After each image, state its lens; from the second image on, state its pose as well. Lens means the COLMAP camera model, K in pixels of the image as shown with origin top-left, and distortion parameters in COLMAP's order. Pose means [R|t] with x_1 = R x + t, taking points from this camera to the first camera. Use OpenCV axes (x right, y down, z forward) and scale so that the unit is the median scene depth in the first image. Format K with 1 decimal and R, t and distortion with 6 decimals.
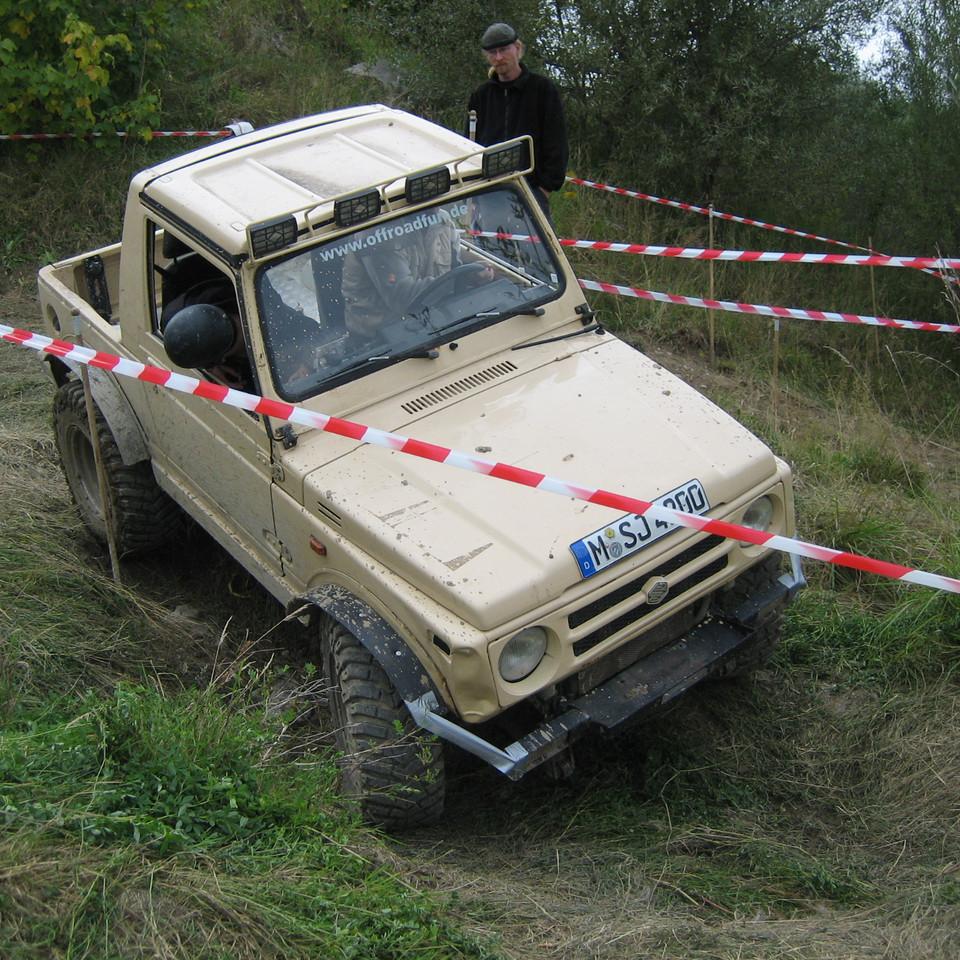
lens RADIAL K [[1317.2, 0, 464.3], [0, 1317.2, 481.0], [0, 0, 1]] dist [-0.135538, 0.318468]
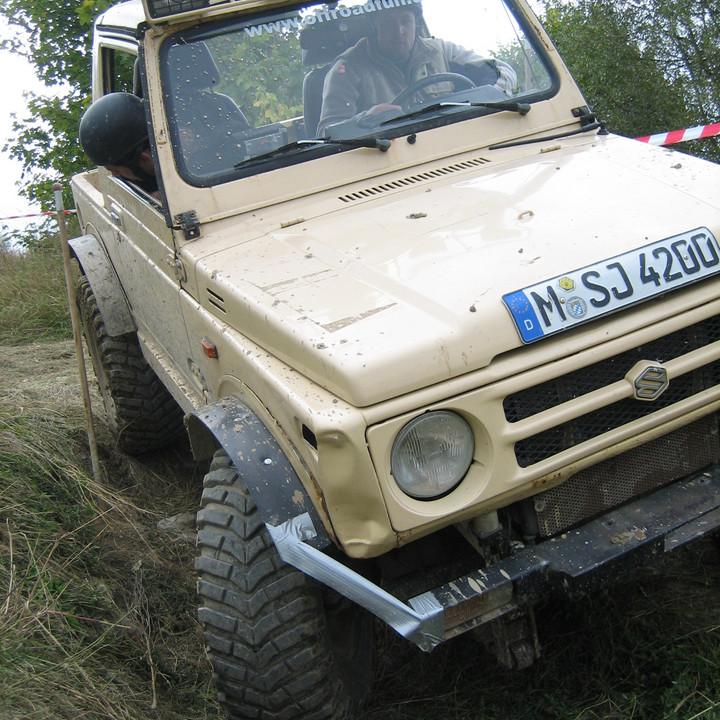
lens RADIAL K [[1006.7, 0, 359.0], [0, 1006.7, 349.3], [0, 0, 1]] dist [-0.145717, 0.193963]
pose [[0.965650, -0.033239, -0.257713, 0.129404], [-0.012949, 0.984397, -0.175484, 0.154020], [0.259524, 0.172794, 0.950152, 0.449497]]
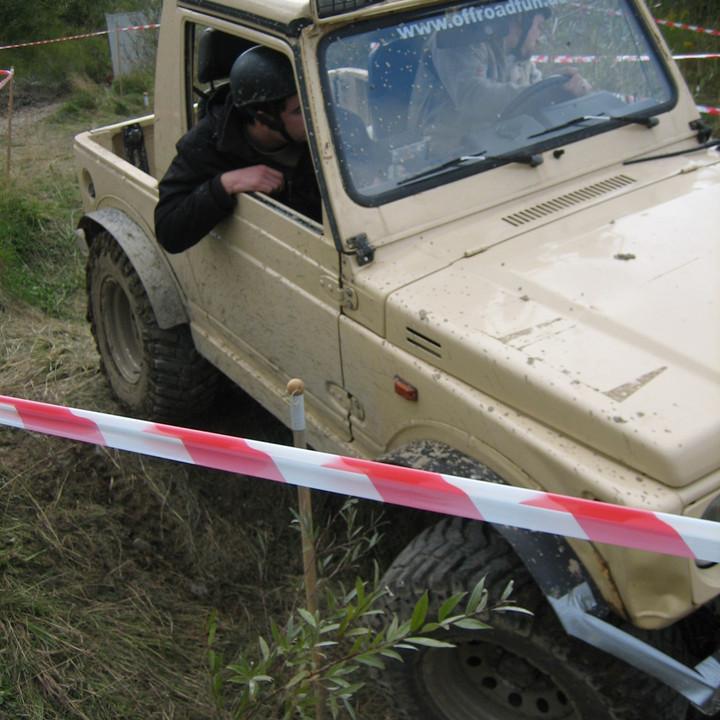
lens RADIAL K [[1006.7, 0, 359.0], [0, 1006.7, 349.3], [0, 0, 1]] dist [-0.145717, 0.193963]
pose [[0.996733, -0.016240, -0.079115, -0.091737], [0.009326, 0.996166, -0.086986, 0.076147], [0.080225, 0.085964, 0.993063, 0.427881]]
